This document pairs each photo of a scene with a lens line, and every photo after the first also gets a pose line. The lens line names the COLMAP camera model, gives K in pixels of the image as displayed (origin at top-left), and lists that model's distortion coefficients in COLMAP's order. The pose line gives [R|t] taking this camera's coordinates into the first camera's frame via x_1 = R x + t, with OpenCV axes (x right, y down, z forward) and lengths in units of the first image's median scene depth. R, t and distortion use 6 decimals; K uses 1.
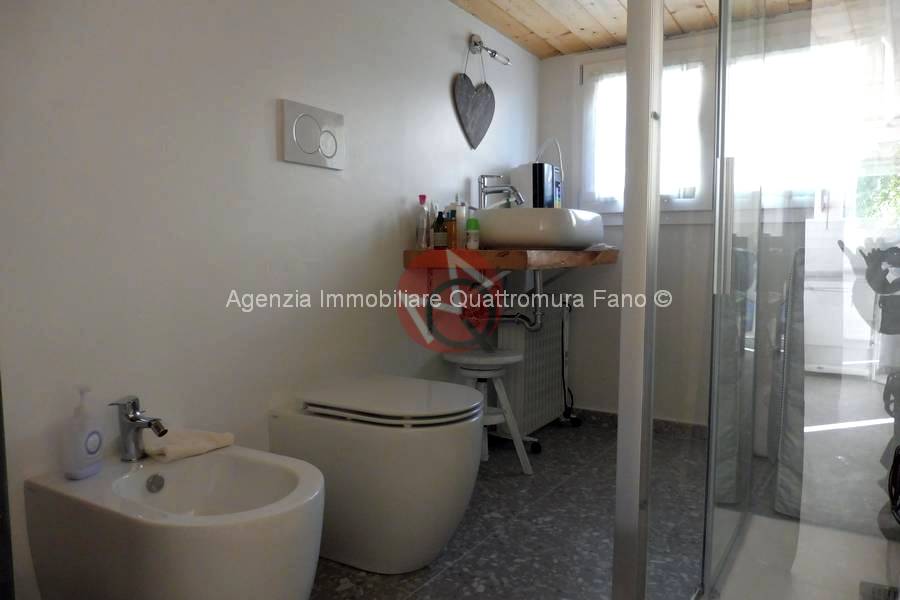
lens RADIAL K [[661.1, 0, 450.0], [0, 661.1, 300.0], [0, 0, 1]] dist [-0.028580, -0.008297]
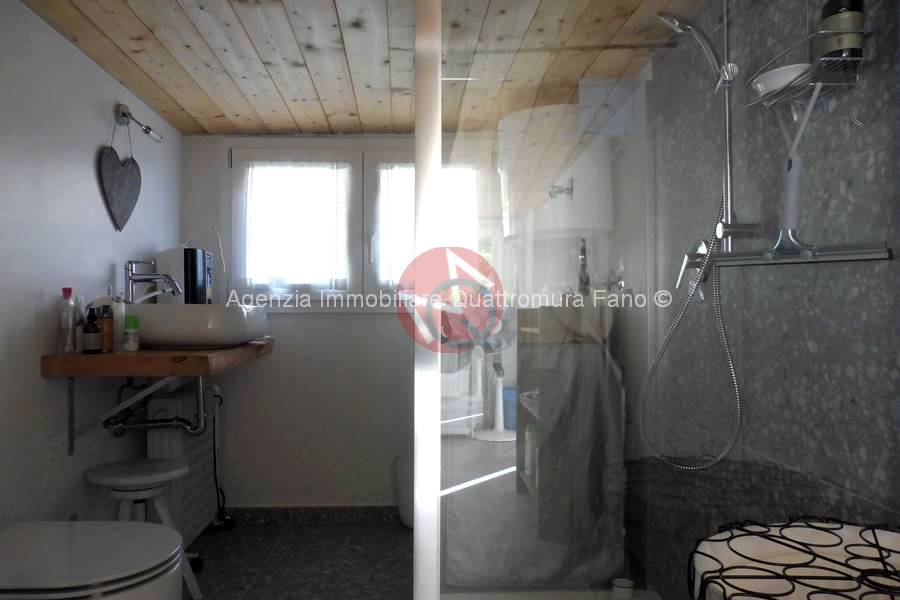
lens RADIAL K [[661.1, 0, 450.0], [0, 661.1, 300.0], [0, 0, 1]] dist [-0.028580, -0.008297]
pose [[0.819776, 0.008722, 0.572617, -0.103888], [0.042822, 0.996151, -0.076478, -0.052854], [-0.571080, 0.087216, 0.816248, 0.046537]]
